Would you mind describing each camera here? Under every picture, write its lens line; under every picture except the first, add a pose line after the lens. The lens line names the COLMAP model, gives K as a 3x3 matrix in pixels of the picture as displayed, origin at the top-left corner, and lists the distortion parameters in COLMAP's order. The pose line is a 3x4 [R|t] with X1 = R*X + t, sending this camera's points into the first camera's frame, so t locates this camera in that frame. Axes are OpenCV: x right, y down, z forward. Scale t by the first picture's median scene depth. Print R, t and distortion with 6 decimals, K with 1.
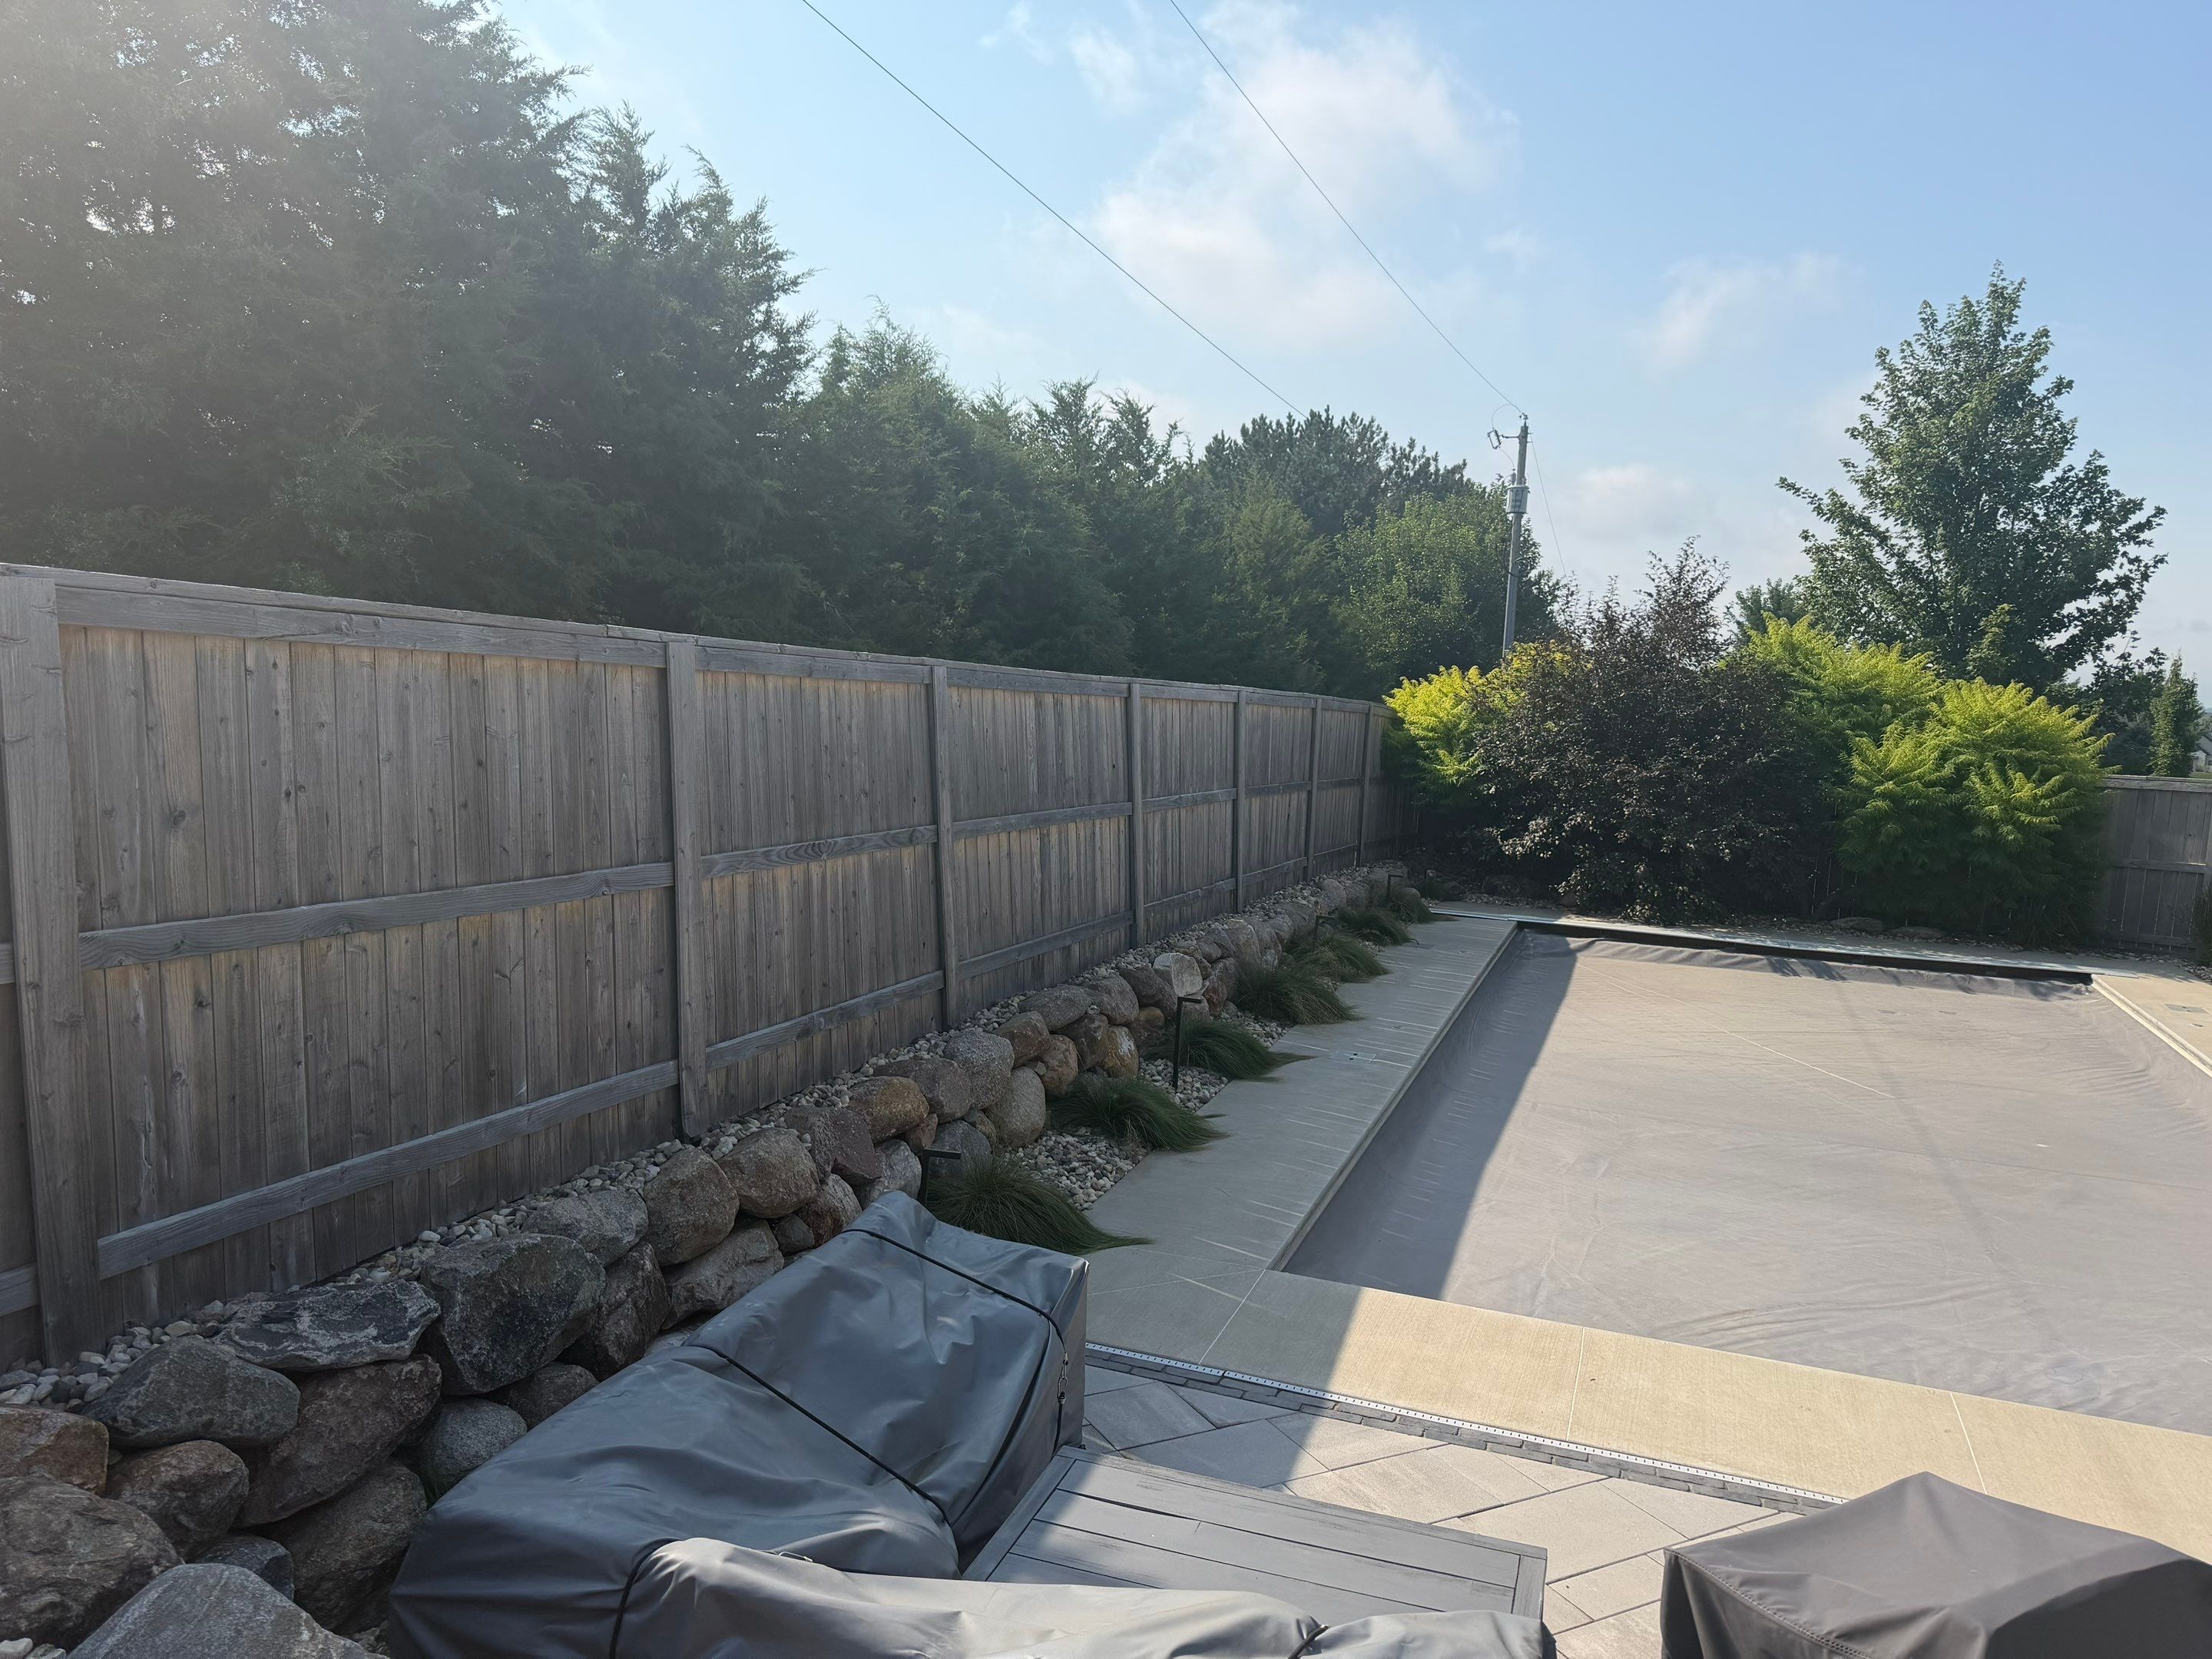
lens RADIAL K [[1556.2, 0, 1094.2], [0, 1556.2, 830.9], [0, 0, 1]] dist [0.028938, -0.028580]
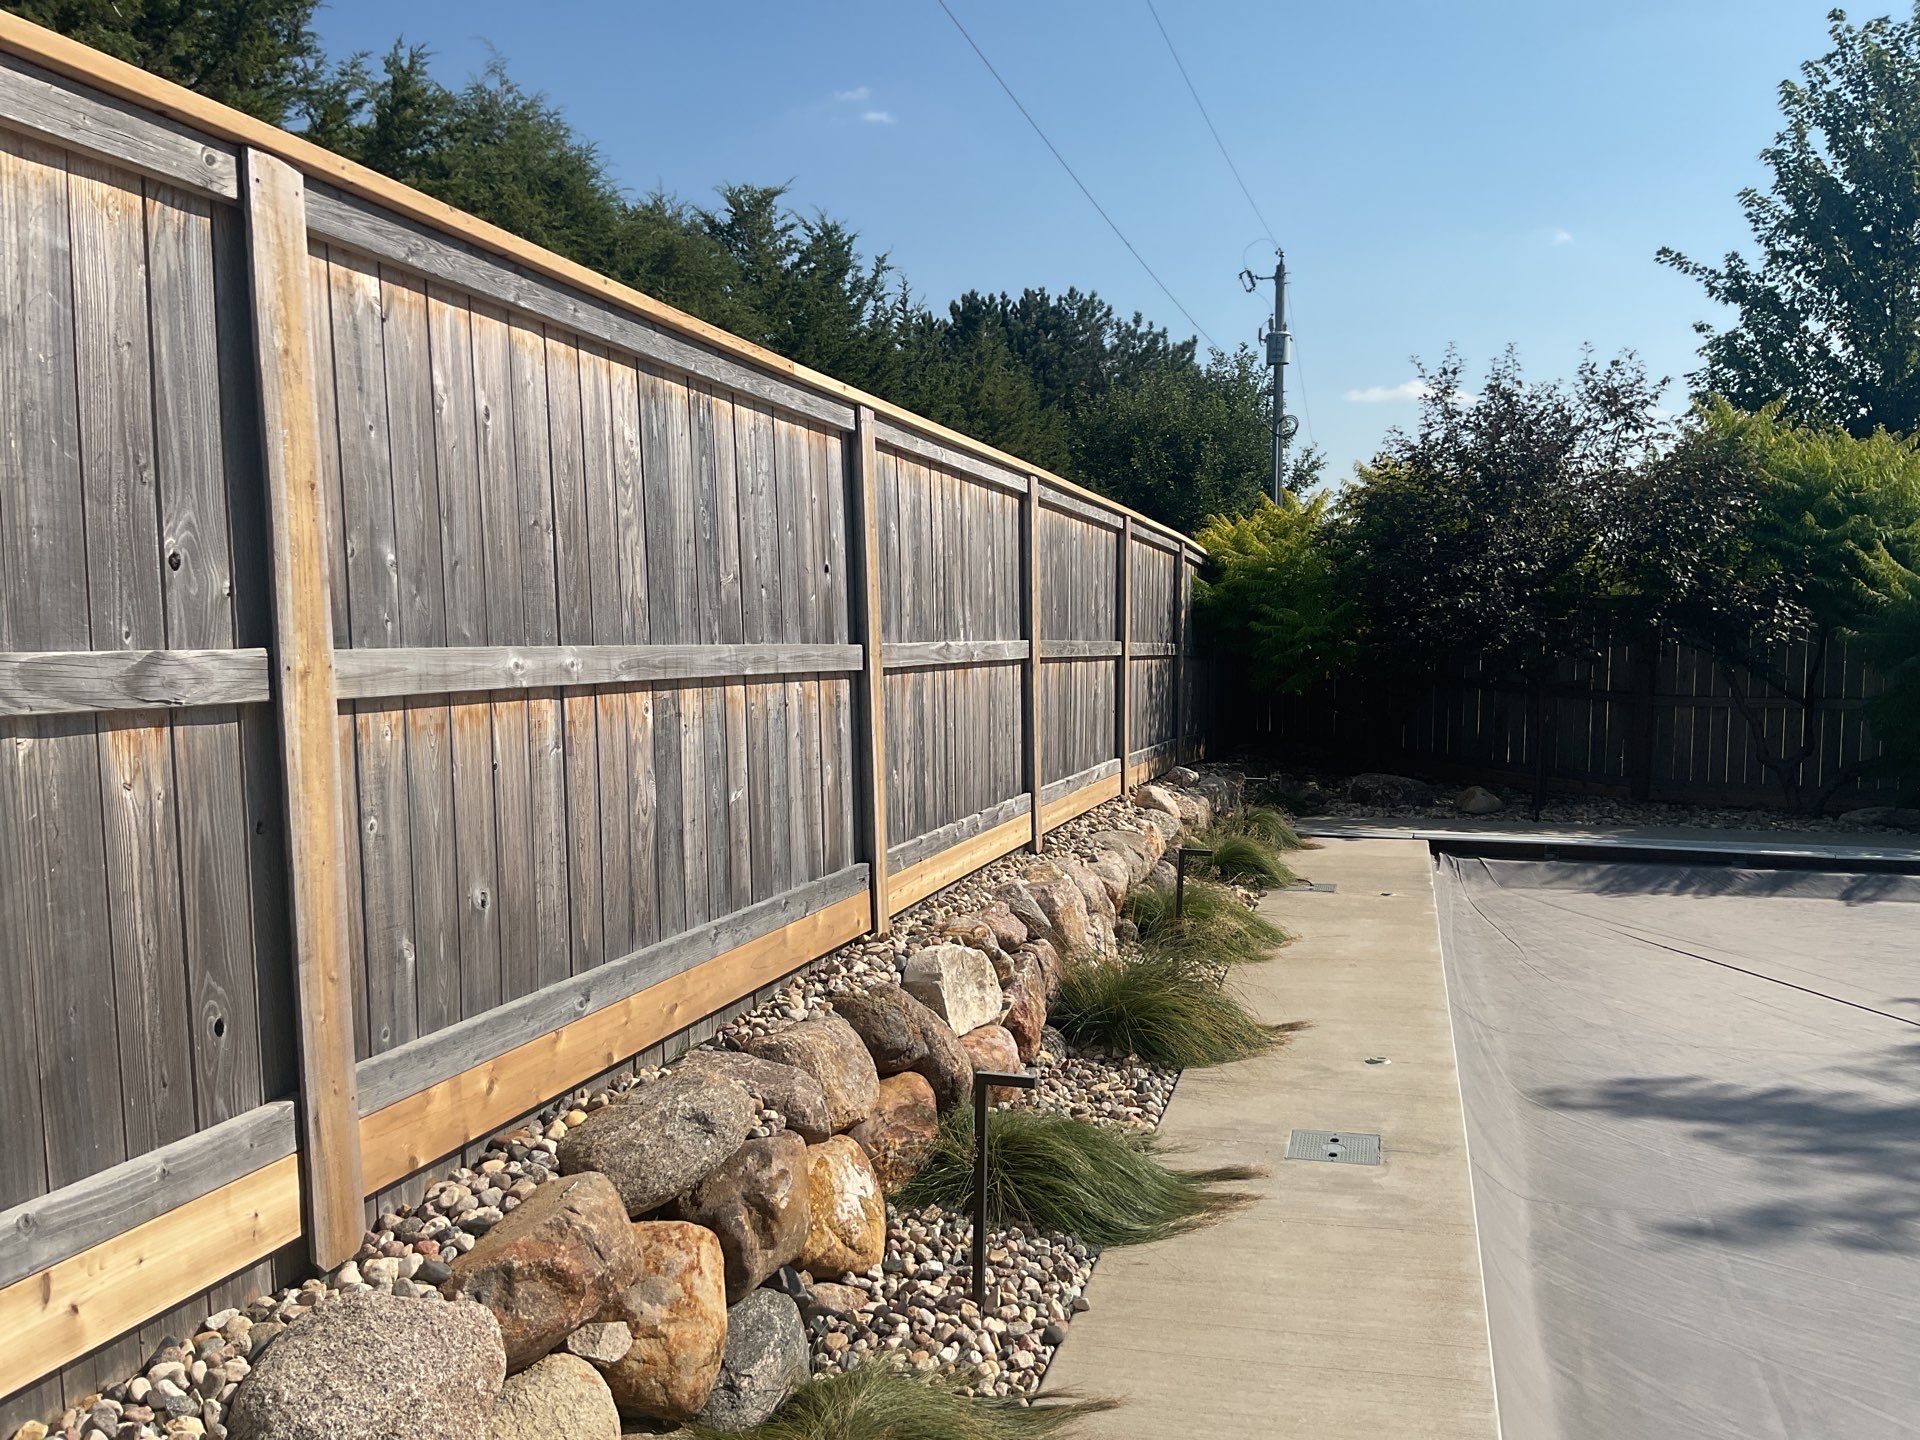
lens RADIAL K [[1581.8, 0, 960.0], [0, 1581.8, 720.0], [0, 0, 1]] dist [0.117258, -0.246625]
pose [[0.994473, -0.047648, 0.093556, 0.025958], [0.050159, 0.998436, -0.024674, 0.041140], [-0.092234, 0.029230, 0.995308, 1.013768]]
